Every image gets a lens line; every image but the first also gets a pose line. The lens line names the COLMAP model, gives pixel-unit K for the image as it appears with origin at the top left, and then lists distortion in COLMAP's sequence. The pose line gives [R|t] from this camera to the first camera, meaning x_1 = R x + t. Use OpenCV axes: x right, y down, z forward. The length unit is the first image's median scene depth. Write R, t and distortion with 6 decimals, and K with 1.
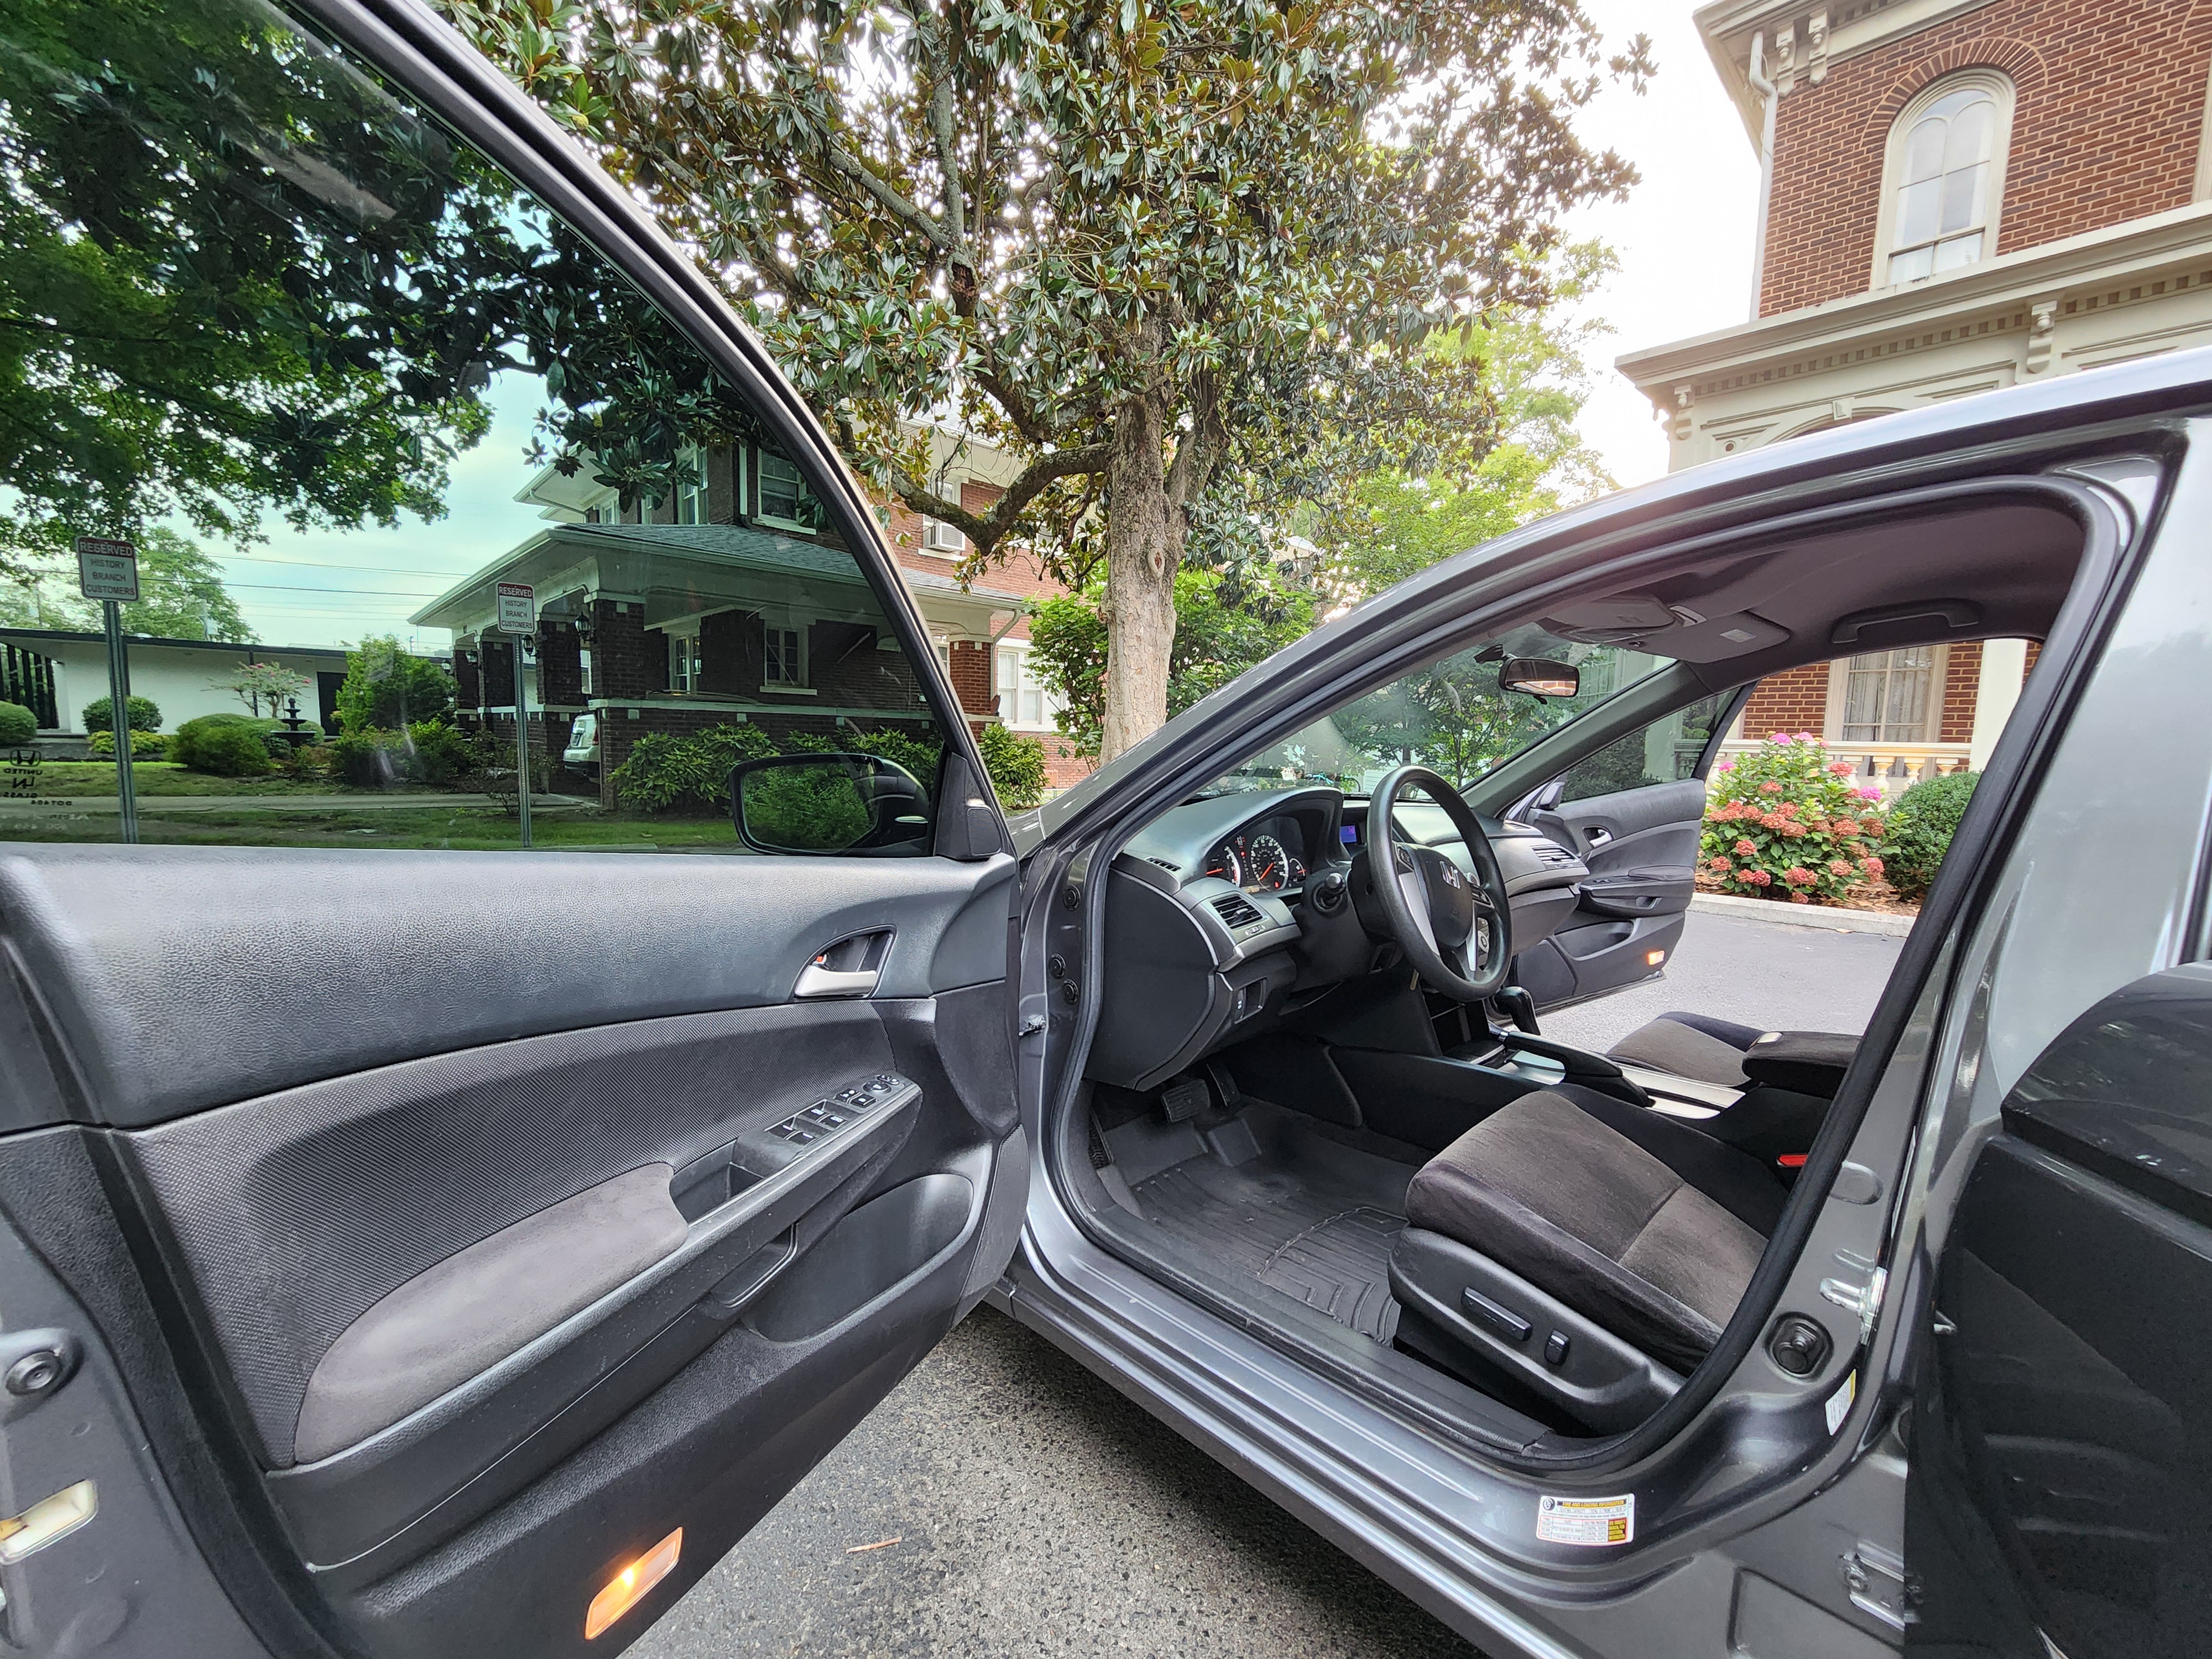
lens RADIAL K [[906.1, 0, 1106.0], [0, 906.1, 829.5], [0, 0, 1]] dist [-0.003006, 0.000033]
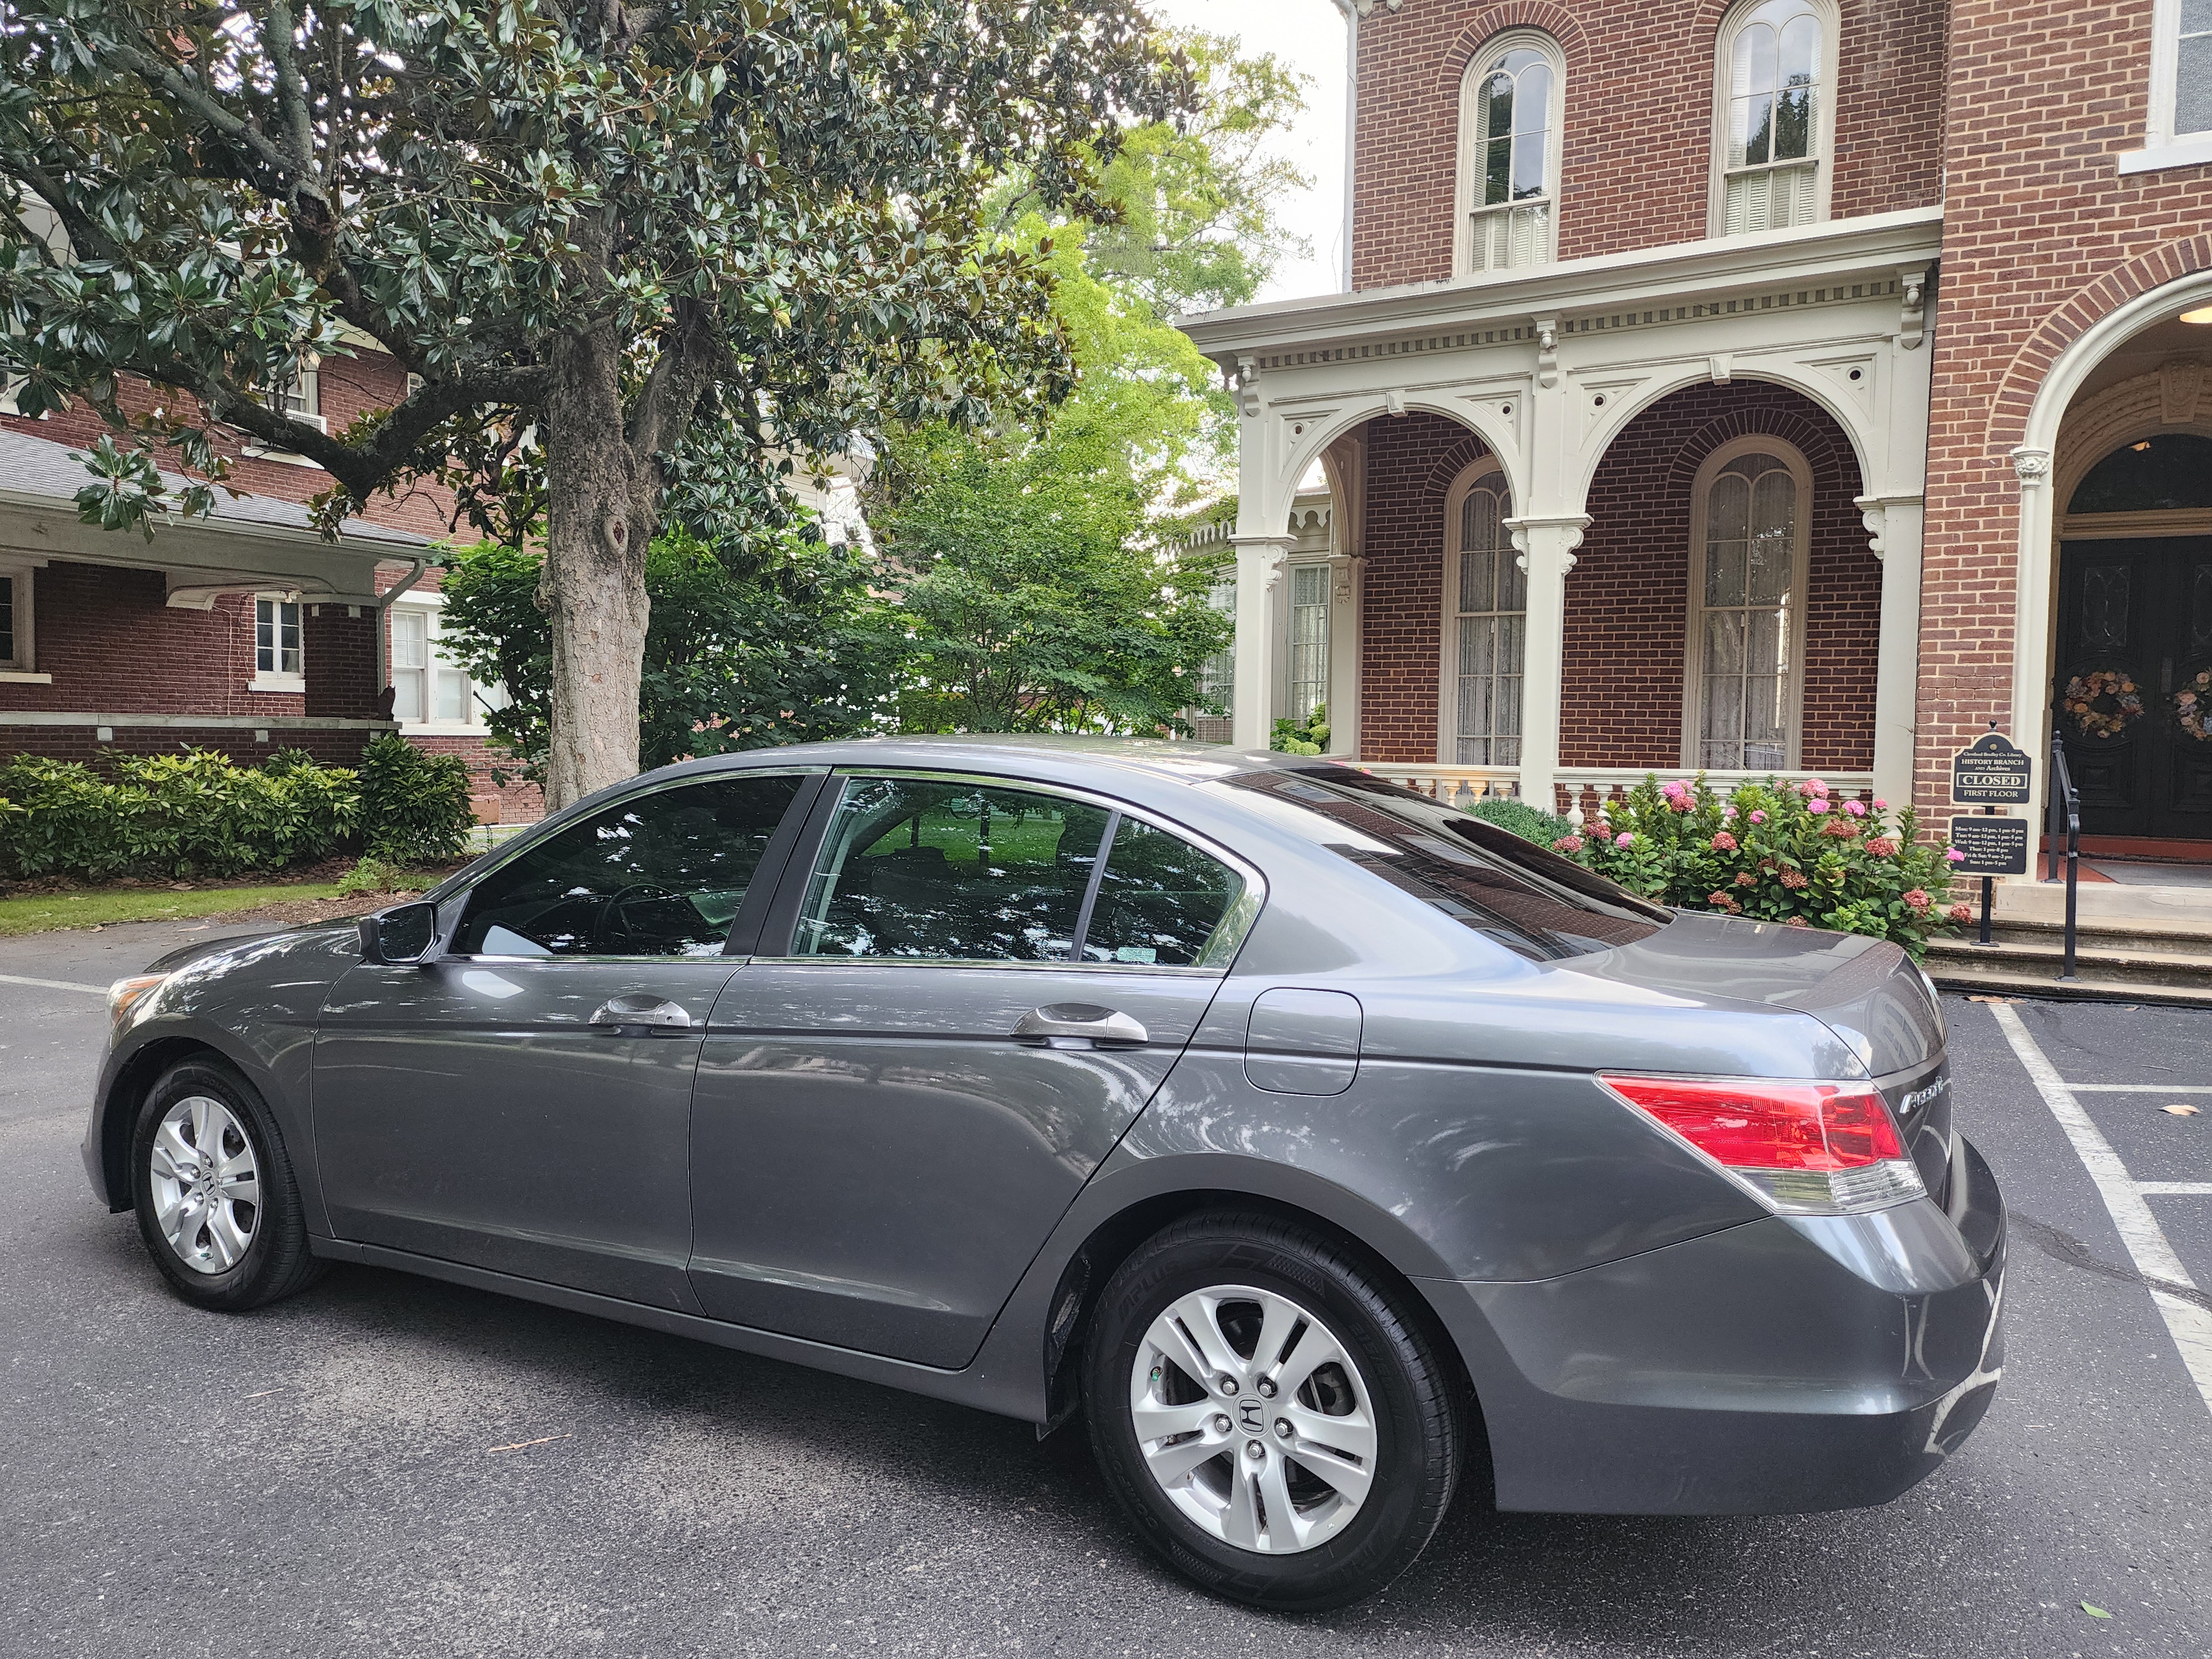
lens RADIAL K [[1464.6, 0, 1100.7], [0, 1464.6, 817.3], [0, 0, 1]] dist [0.062493, -0.042502]
pose [[0.948755, -0.026016, 0.314941, 0.036587], [0.036841, 0.998916, -0.028466, -0.009760], [-0.313859, 0.038610, 0.948684, -0.223673]]
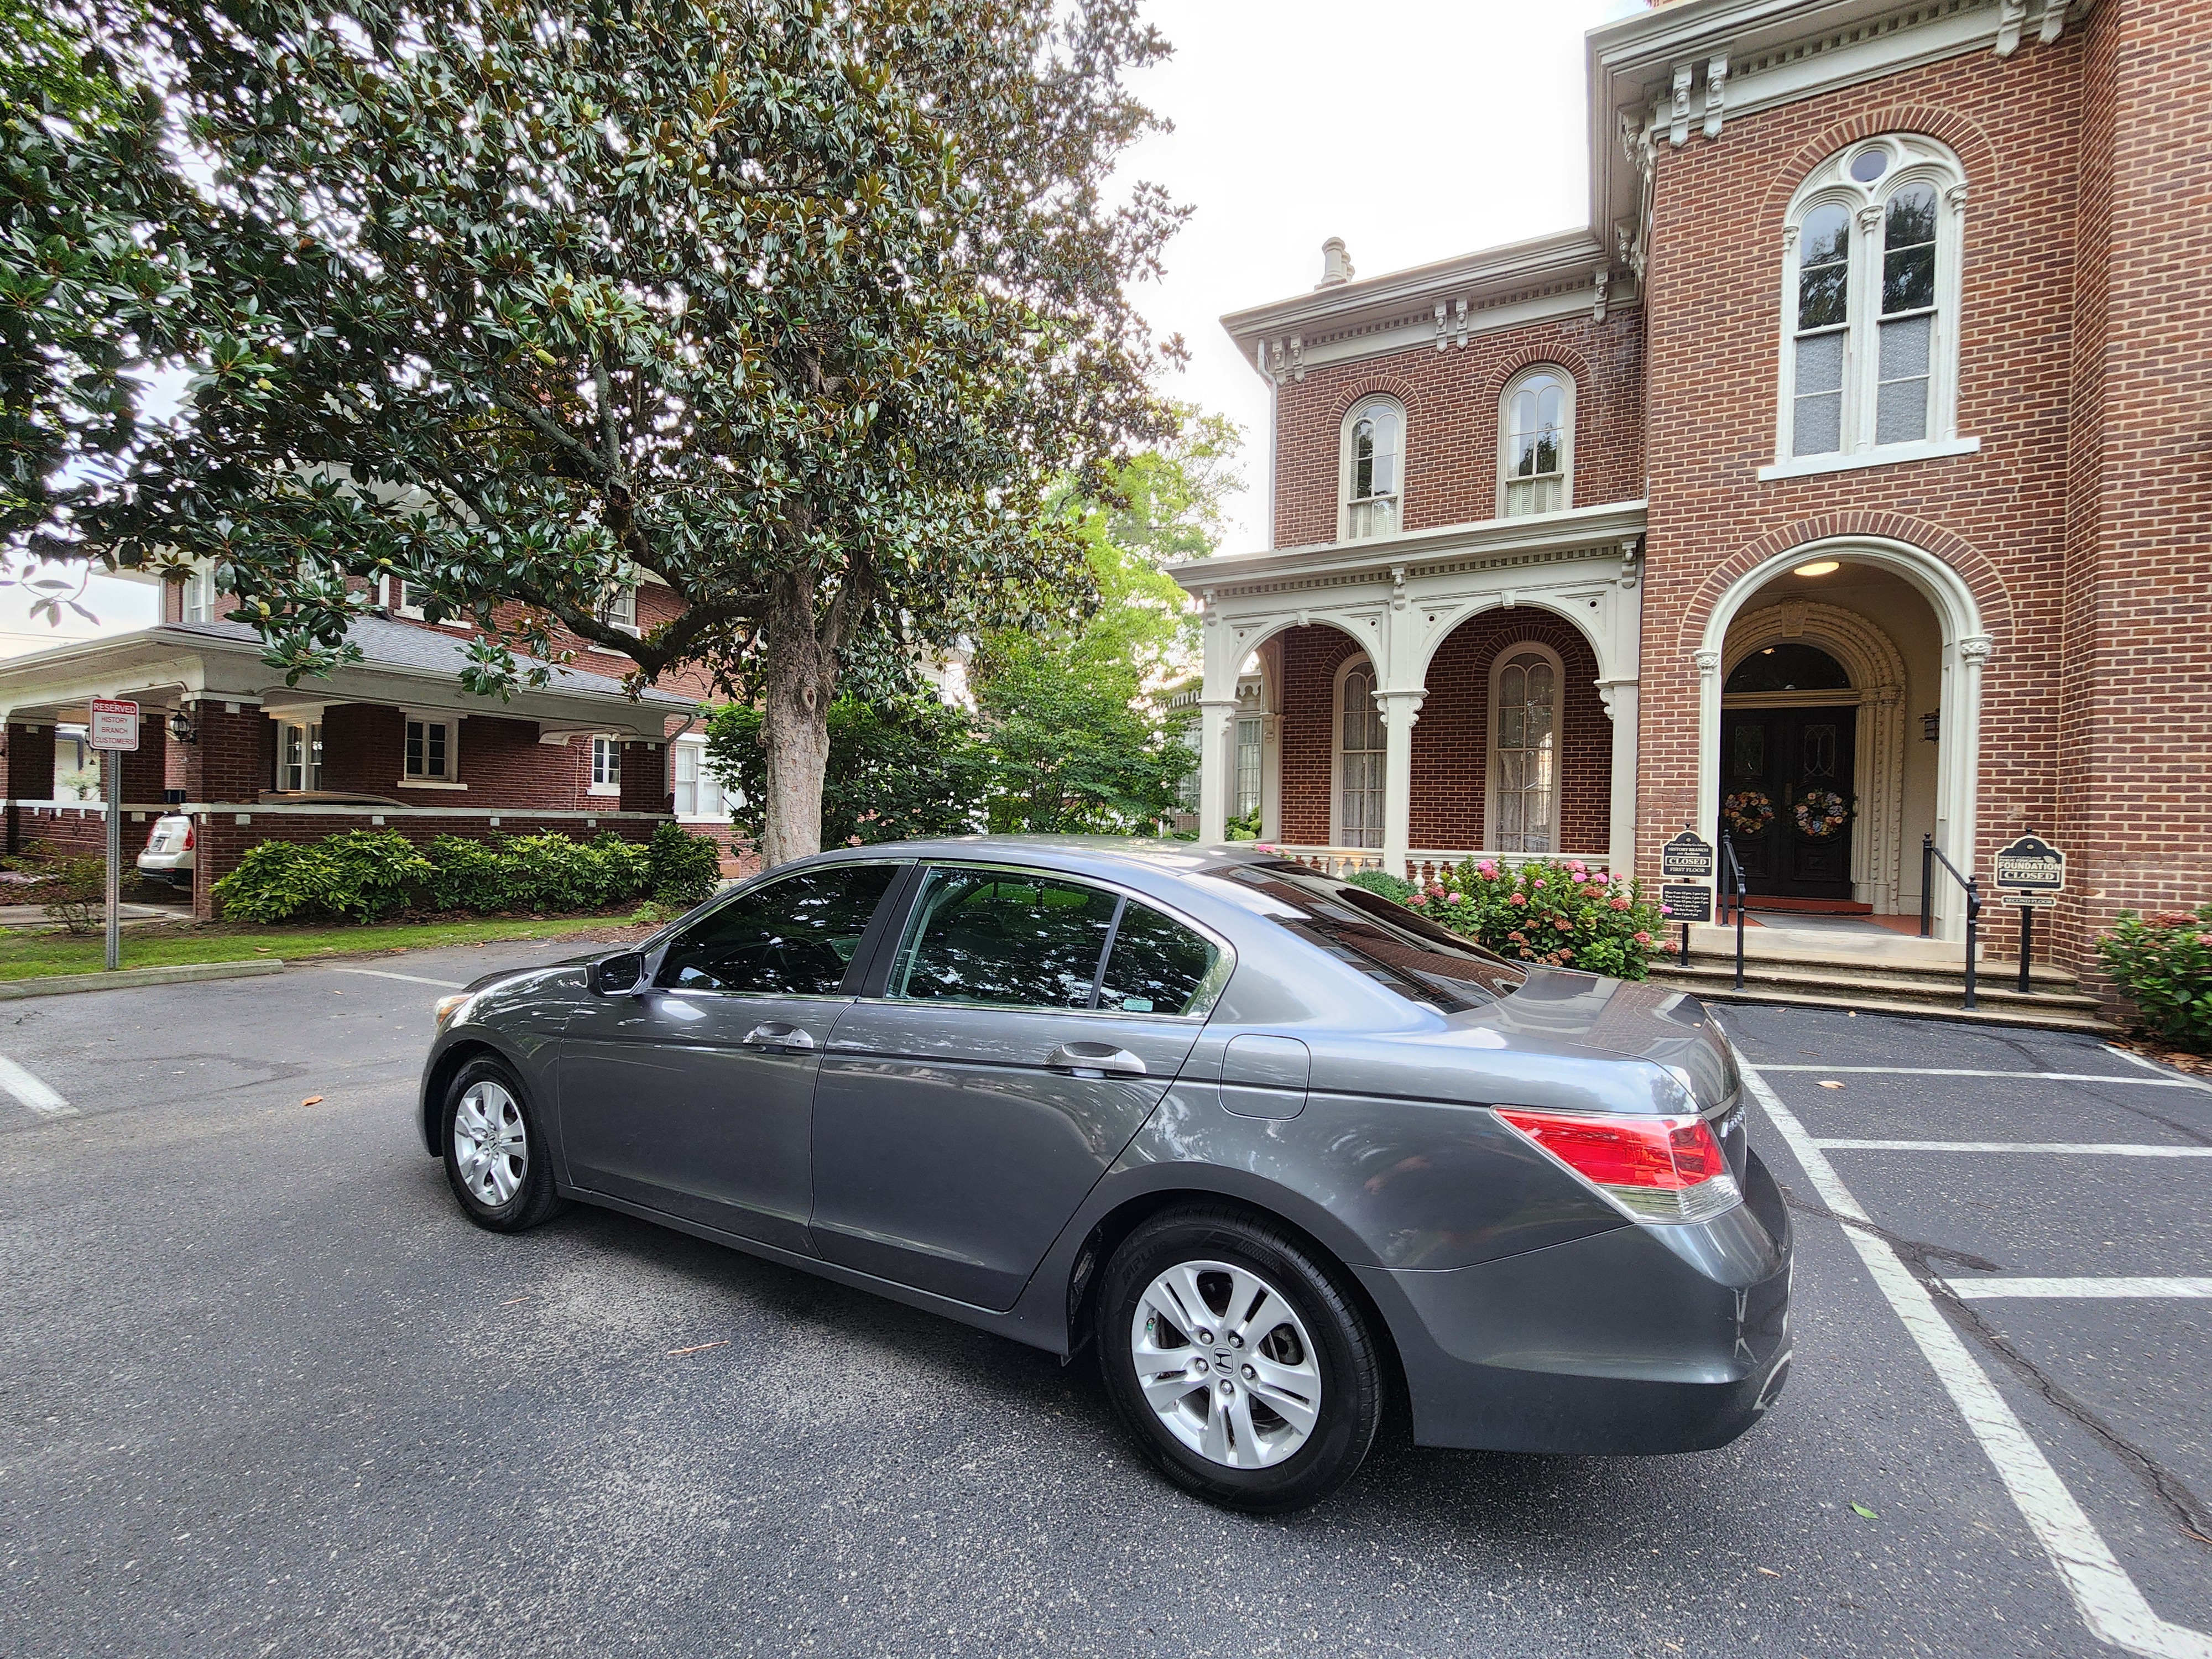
lens RADIAL K [[905.2, 0, 1106.0], [0, 905.2, 829.5], [0, 0, 1]] dist [0.001192, 0.000206]
pose [[0.951961, -0.003854, 0.306194, 0.050752], [0.028911, 0.996585, -0.077340, -0.017694], [-0.304851, 0.082477, 0.948822, -0.183477]]
